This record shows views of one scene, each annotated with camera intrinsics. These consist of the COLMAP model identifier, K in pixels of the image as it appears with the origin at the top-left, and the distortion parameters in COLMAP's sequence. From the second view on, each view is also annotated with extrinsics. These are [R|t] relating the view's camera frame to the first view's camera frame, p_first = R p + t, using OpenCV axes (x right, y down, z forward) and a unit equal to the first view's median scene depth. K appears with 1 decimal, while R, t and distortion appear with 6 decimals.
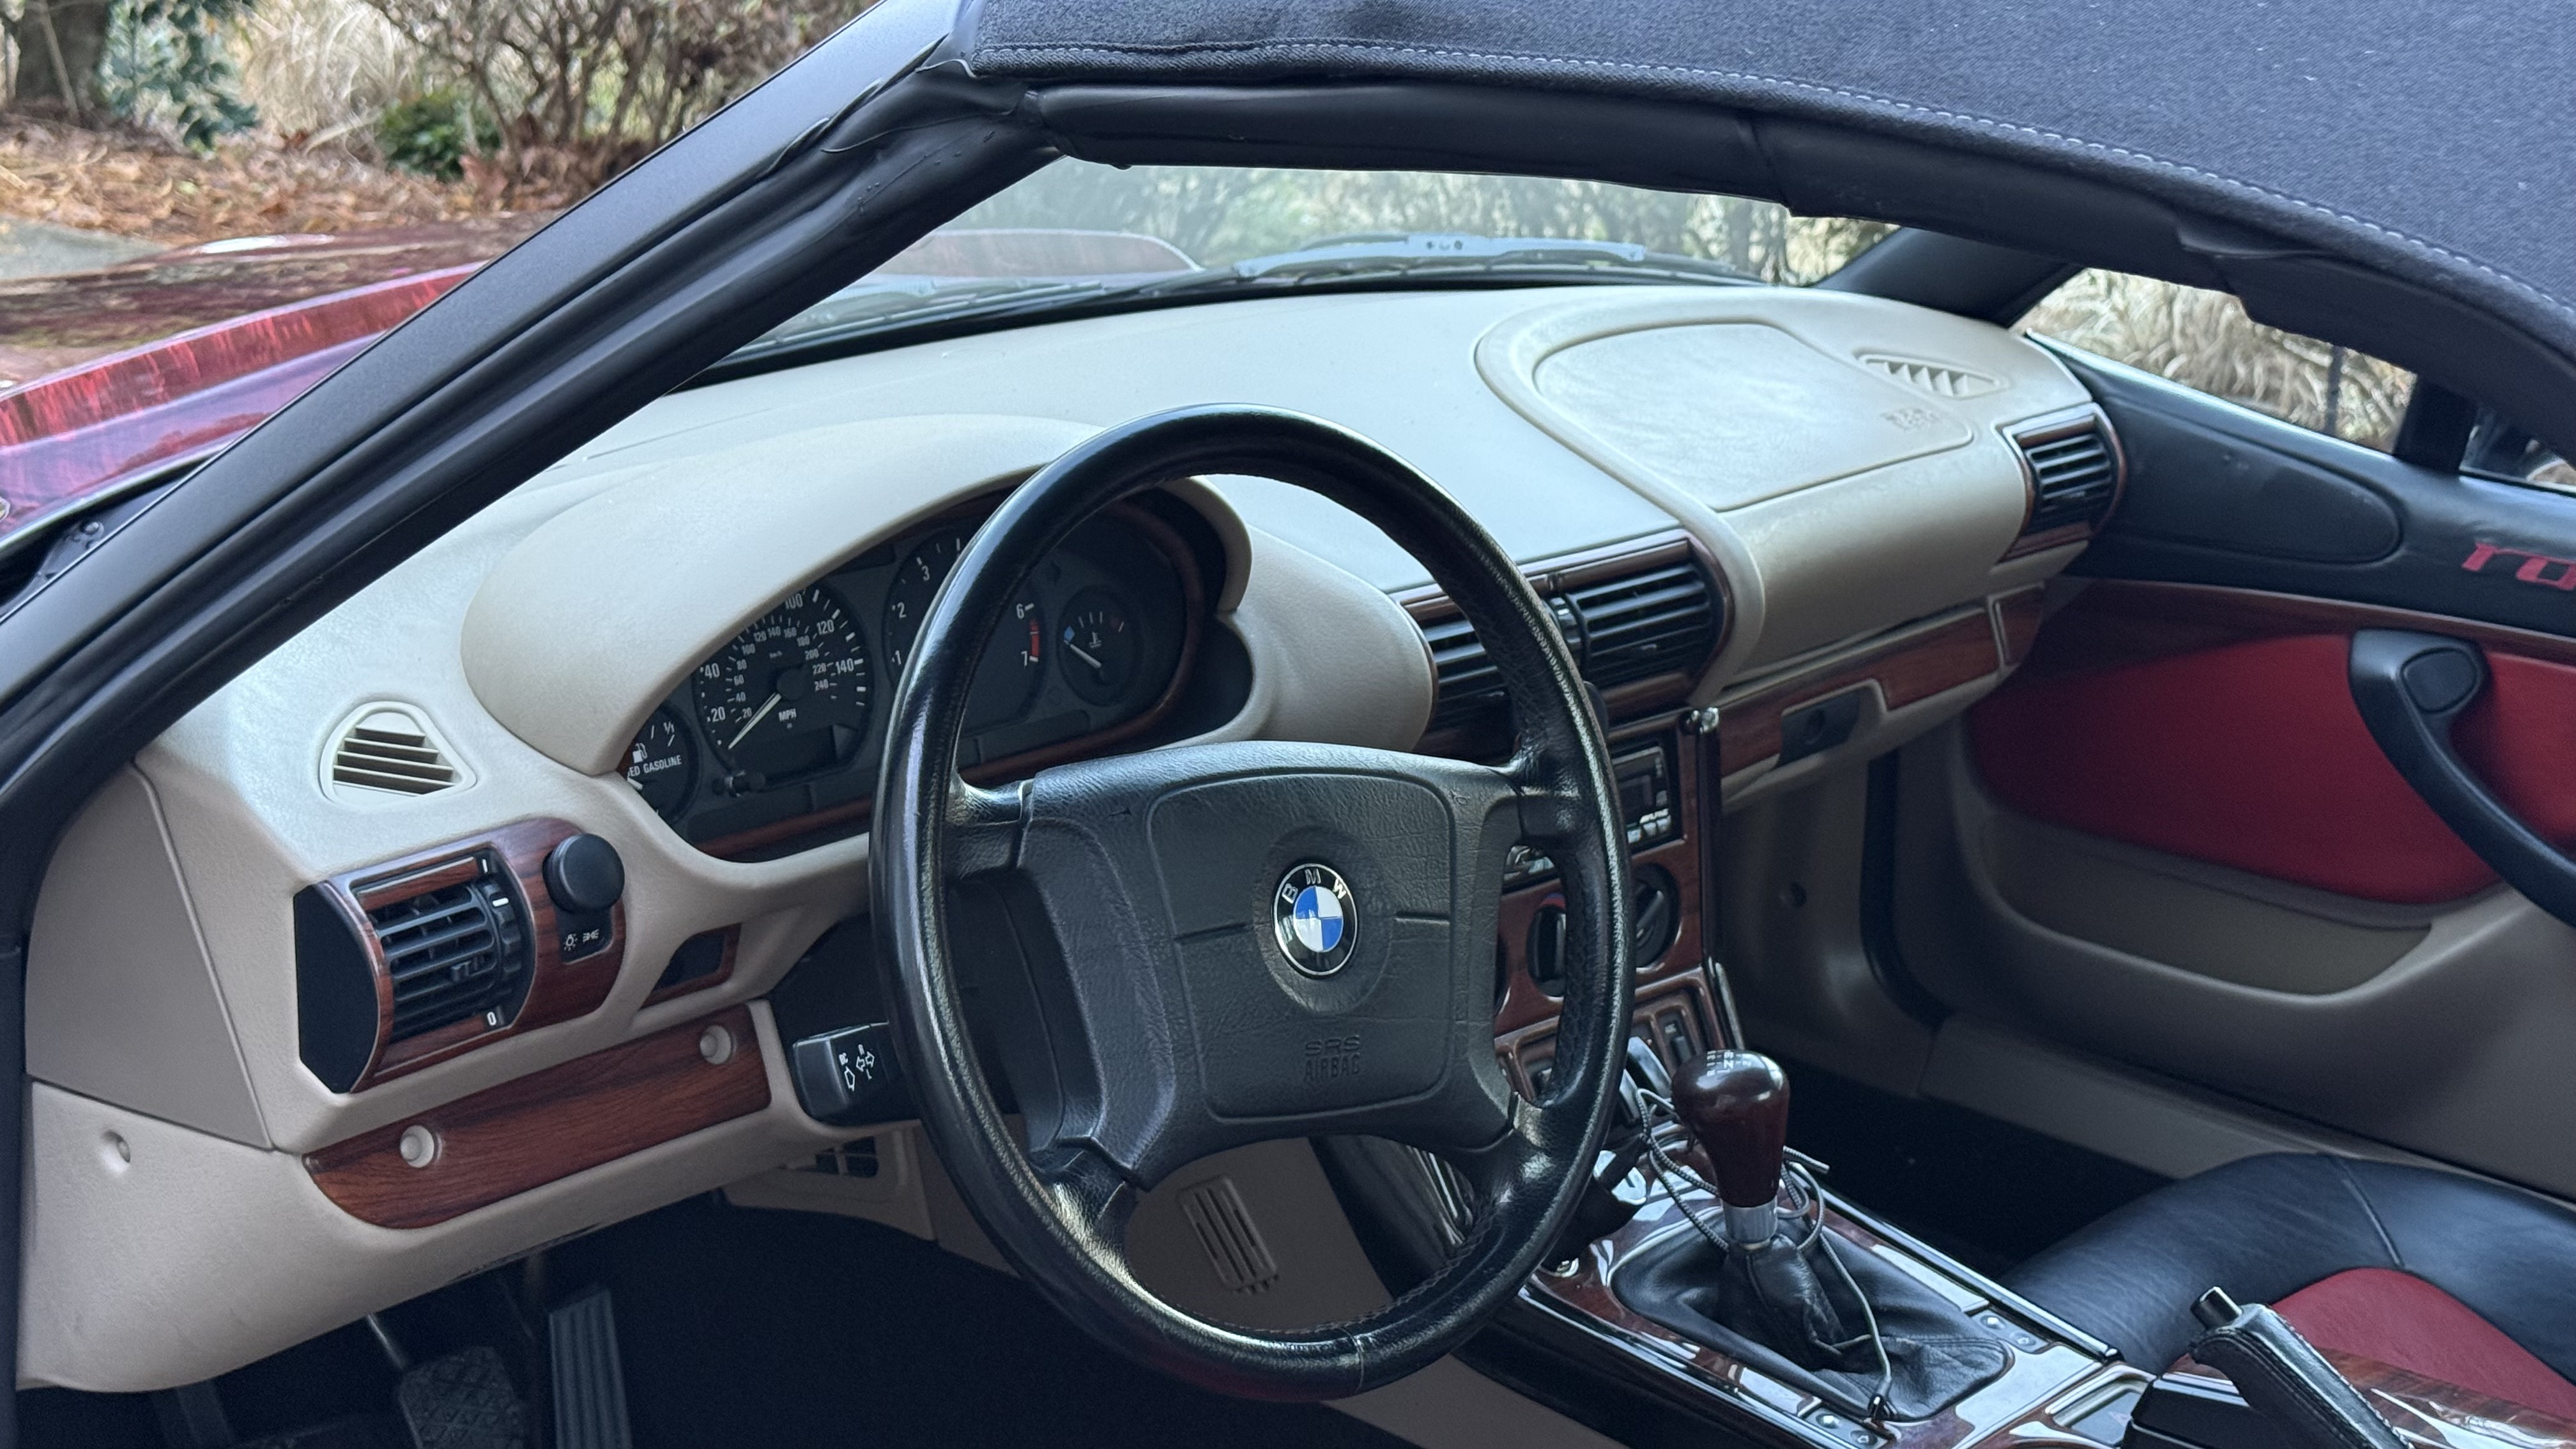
lens RADIAL K [[3622.0, 0, 1282.3], [0, 3622.0, 769.7], [0, 0, 1]] dist [0.127977, 0.000000]
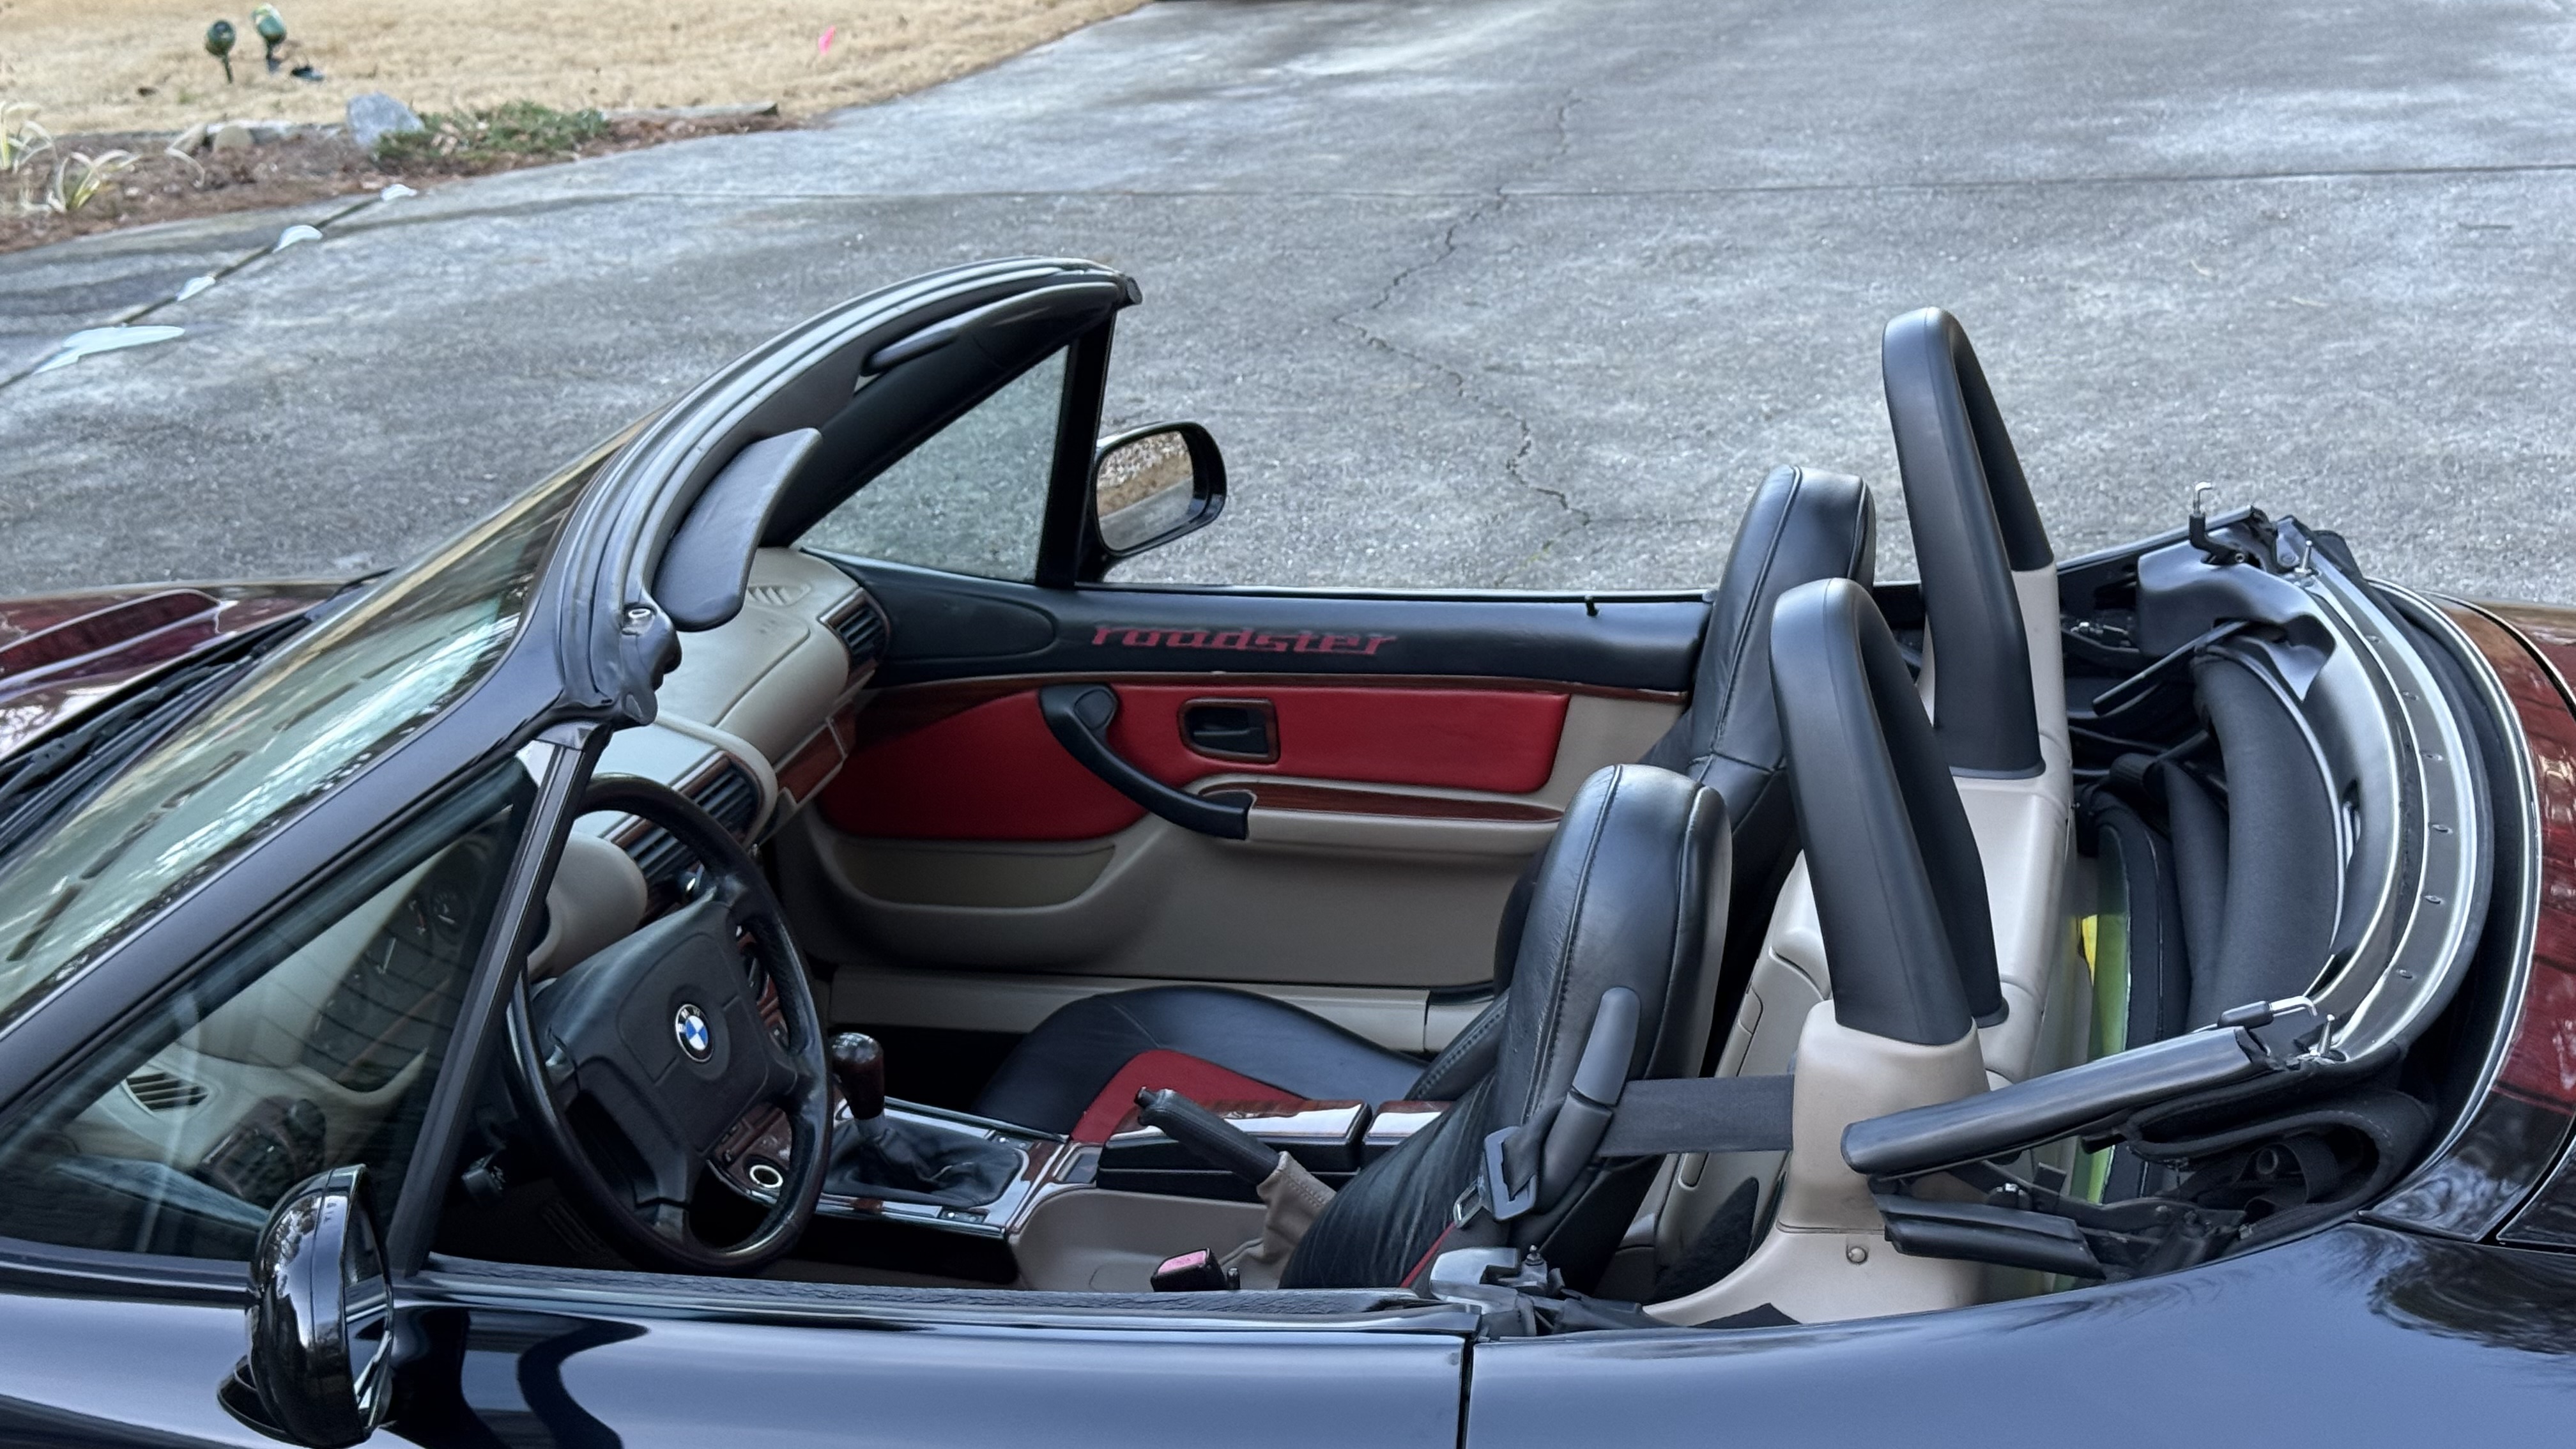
lens RADIAL K [[3622.0, 0, 1346.2], [0, 3622.0, 749.0], [0, 0, 1]] dist [0.127977, 0.000000]
pose [[0.870798, -0.236550, 0.430993, -0.366737], [0.220859, 0.971424, 0.086932, -0.148436], [-0.439241, 0.019488, 0.898158, -0.662993]]
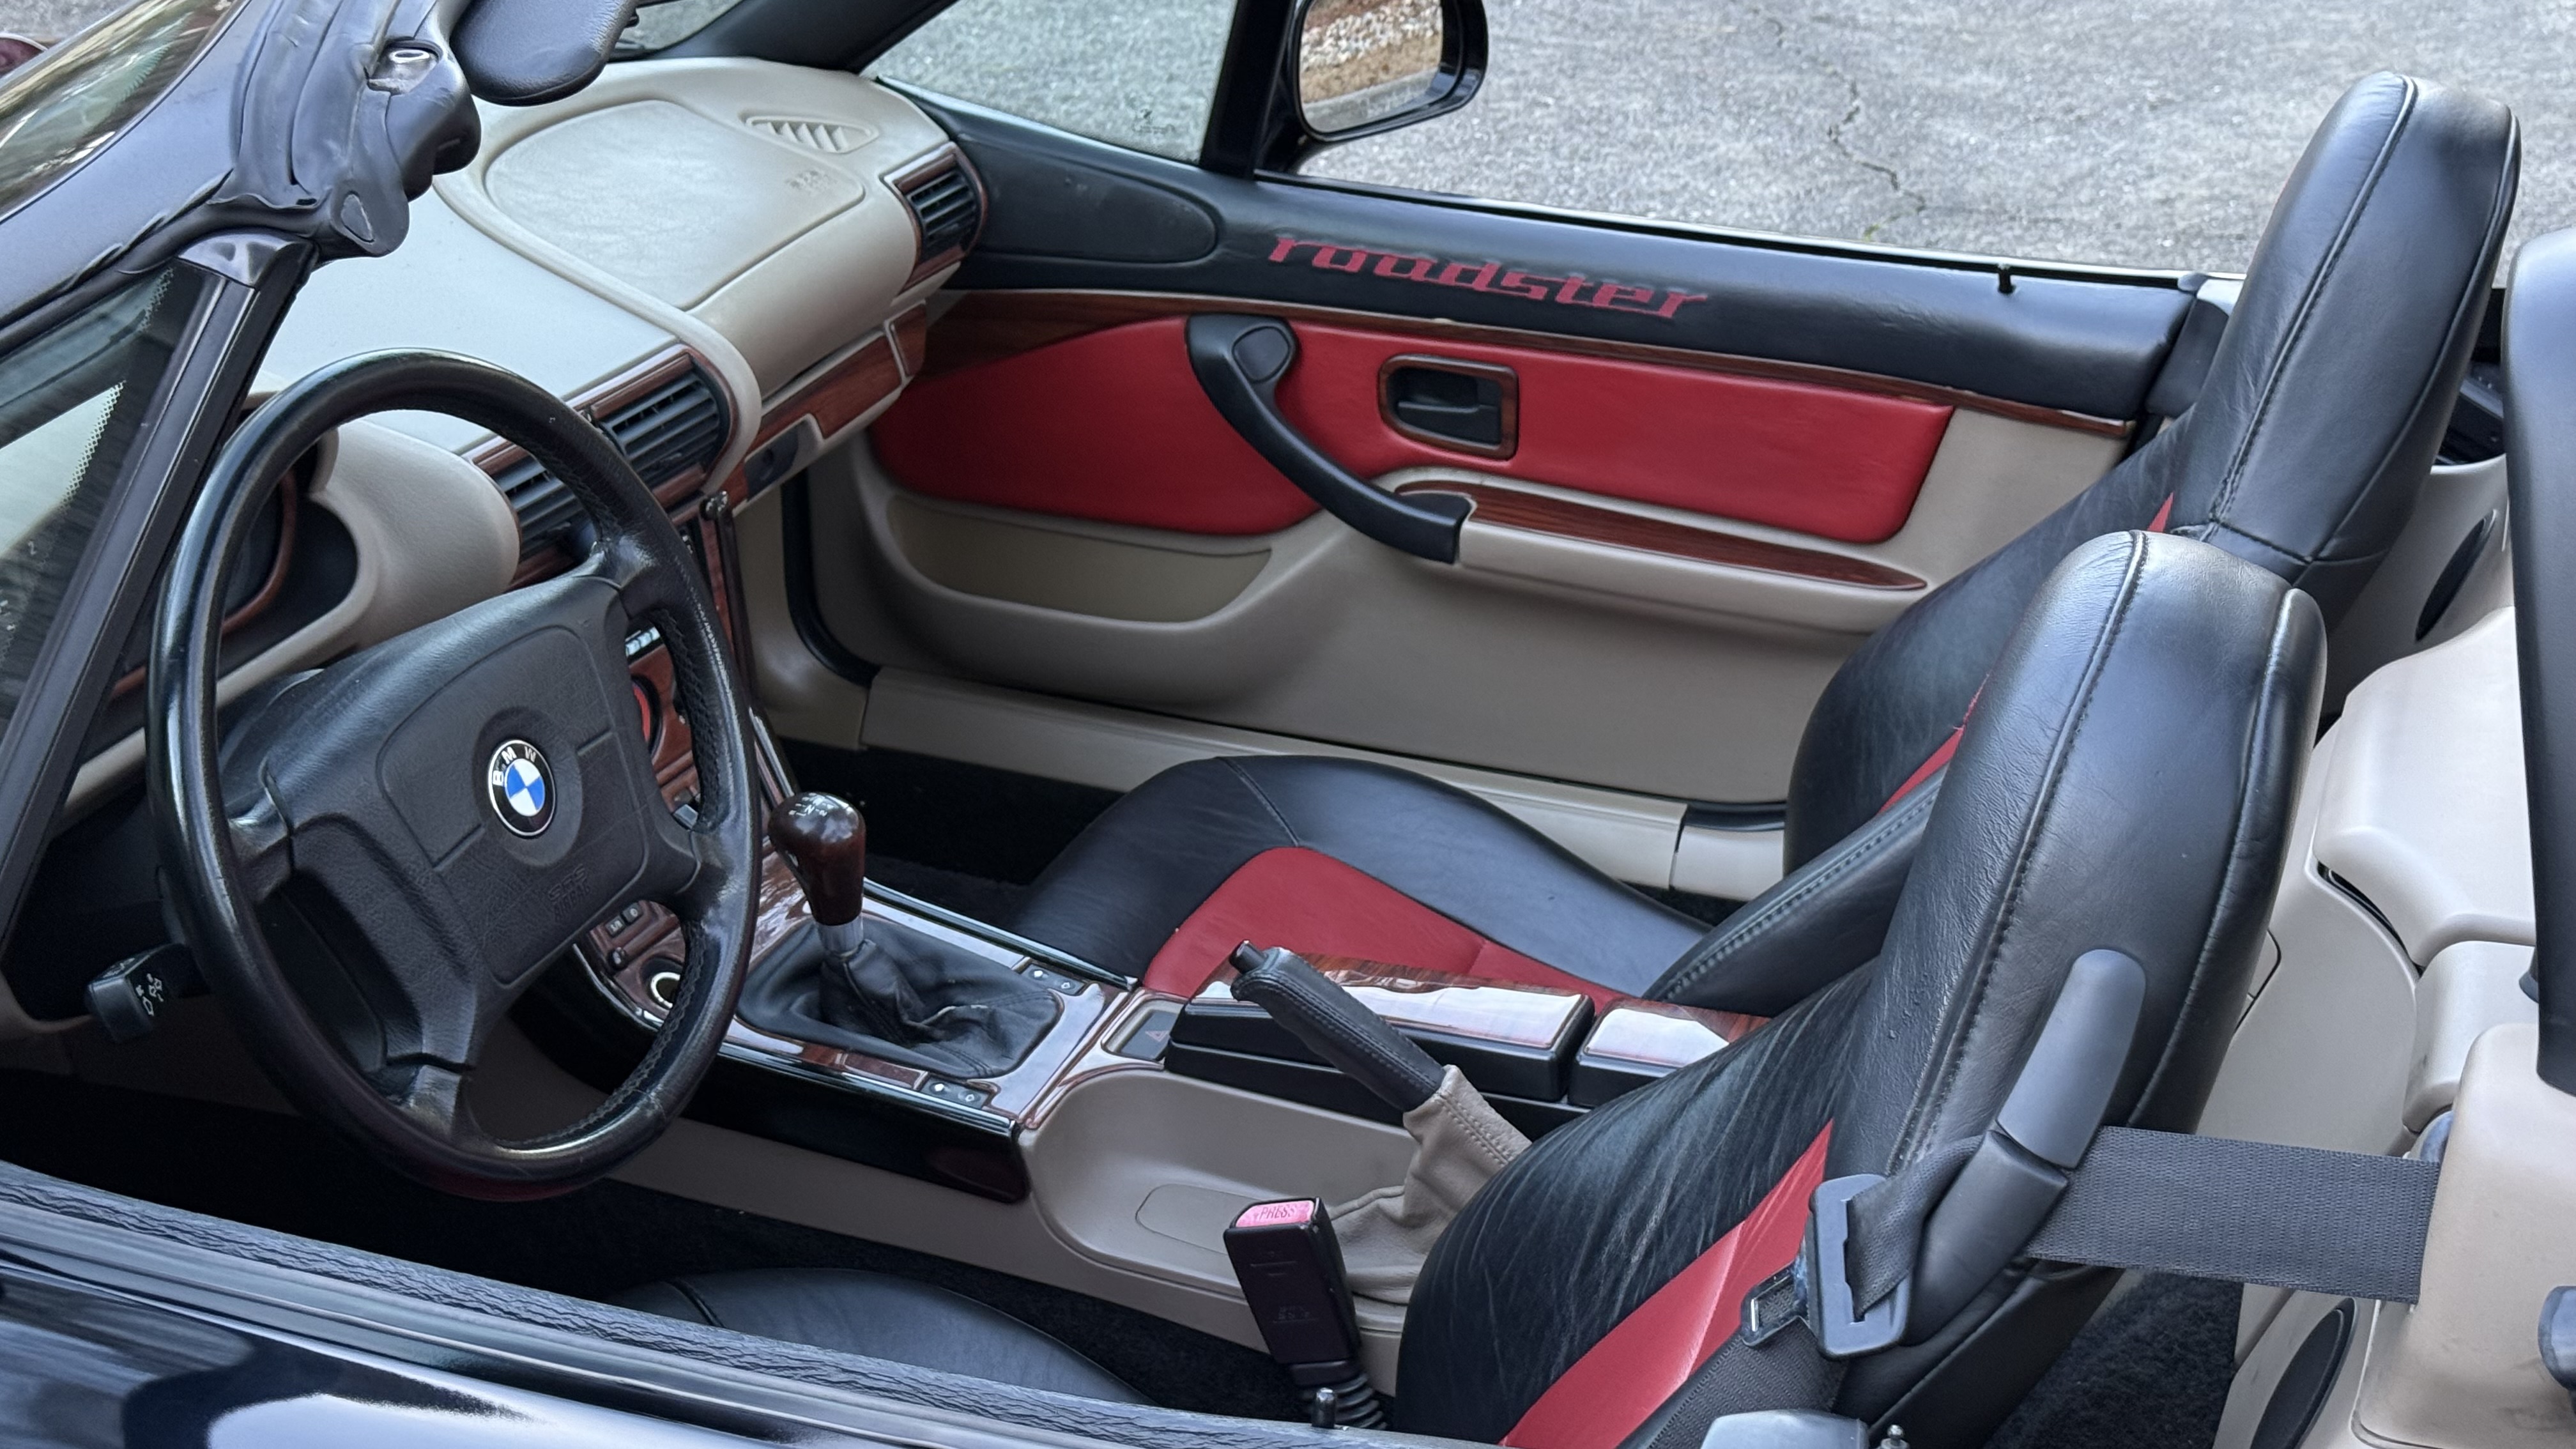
lens RADIAL K [[3622.0, 0, 1275.1], [0, 3622.0, 722.9], [0, 0, 1]] dist [0.127977, 0.000000]
pose [[0.924563, -0.162199, 0.344782, -0.127677], [0.116113, 0.981769, 0.150493, -0.097867], [-0.362906, -0.099107, 0.926540, -0.133298]]
